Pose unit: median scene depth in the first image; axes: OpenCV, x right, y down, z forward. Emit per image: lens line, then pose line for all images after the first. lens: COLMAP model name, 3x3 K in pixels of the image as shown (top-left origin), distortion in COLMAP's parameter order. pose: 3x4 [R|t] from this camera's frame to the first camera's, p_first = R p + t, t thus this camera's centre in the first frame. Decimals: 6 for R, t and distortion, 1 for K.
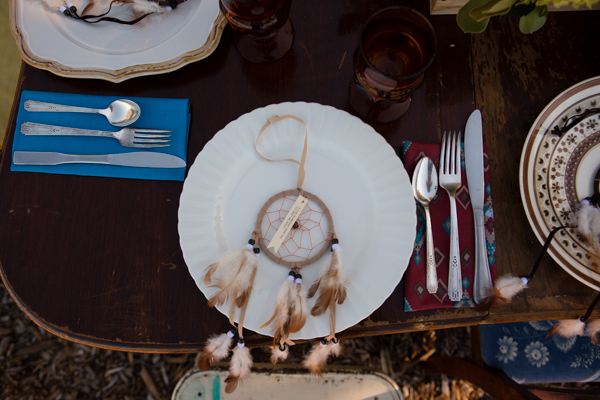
lens RADIAL K [[568.1, 0, 300.0], [0, 568.1, 200.0], [0, 0, 1]] dist [-0.002347, 0.012007]
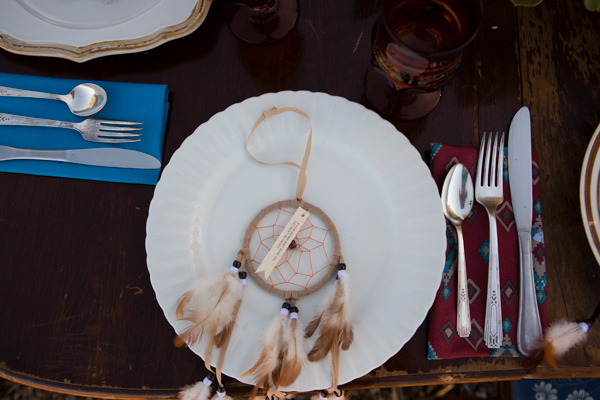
lens RADIAL K [[568.1, 0, 300.0], [0, 568.1, 200.0], [0, 0, 1]] dist [-0.002347, 0.012007]
pose [[0.999293, 0.029952, -0.022735, 0.018552], [-0.030391, 0.999353, -0.019220, -0.003139], [0.022144, 0.019898, 0.999557, 0.202692]]
